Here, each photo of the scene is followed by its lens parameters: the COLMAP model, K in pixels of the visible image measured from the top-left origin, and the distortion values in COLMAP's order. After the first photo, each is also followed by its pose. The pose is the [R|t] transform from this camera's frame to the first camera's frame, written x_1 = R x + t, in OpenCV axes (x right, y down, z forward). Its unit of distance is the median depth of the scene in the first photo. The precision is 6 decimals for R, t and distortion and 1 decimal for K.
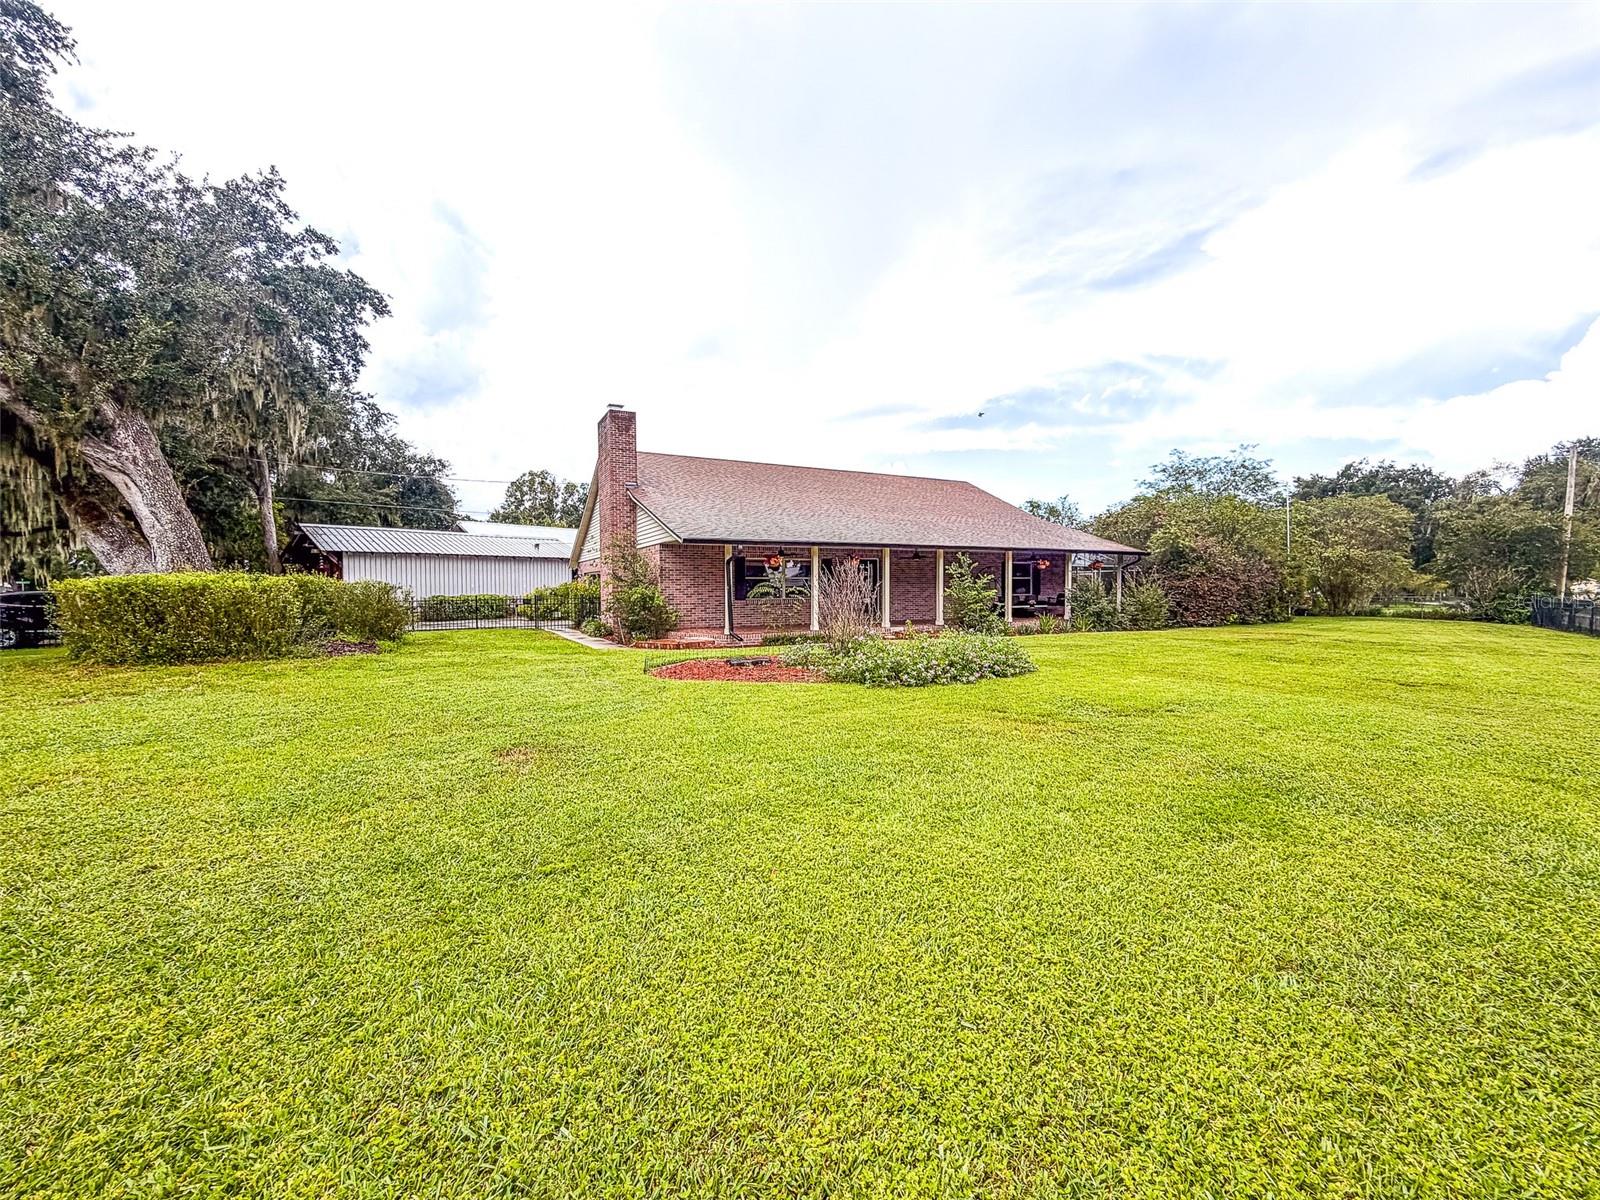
lens RADIAL K [[642.4, 0, 814.2], [0, 642.4, 604.7], [0, 0, 1]] dist [0.002600, -0.000807]
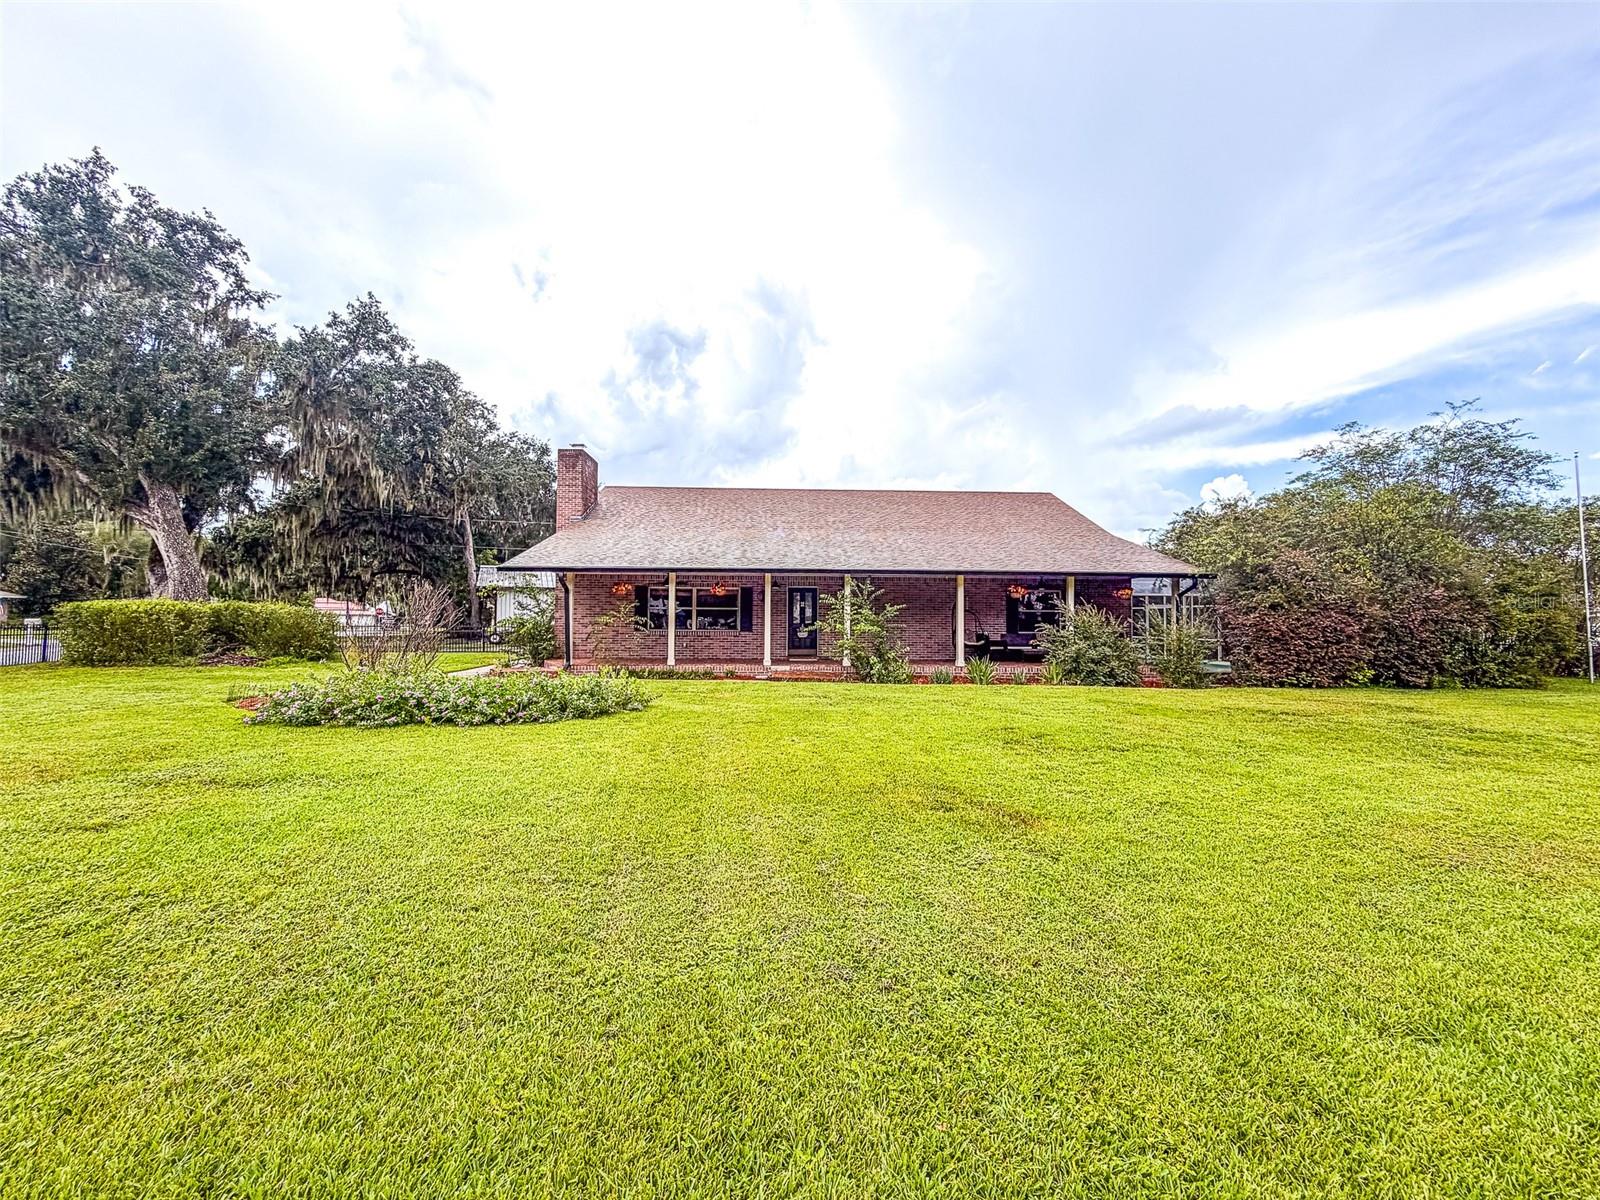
lens RADIAL K [[642.4, 0, 838.4], [0, 642.4, 610.9], [0, 0, 1]] dist [0.002600, -0.000807]
pose [[0.896849, 0.005270, -0.442305, 0.436682], [-0.025634, 0.998868, -0.040075, -0.004784], [0.441593, 0.047279, 0.895969, 0.205652]]
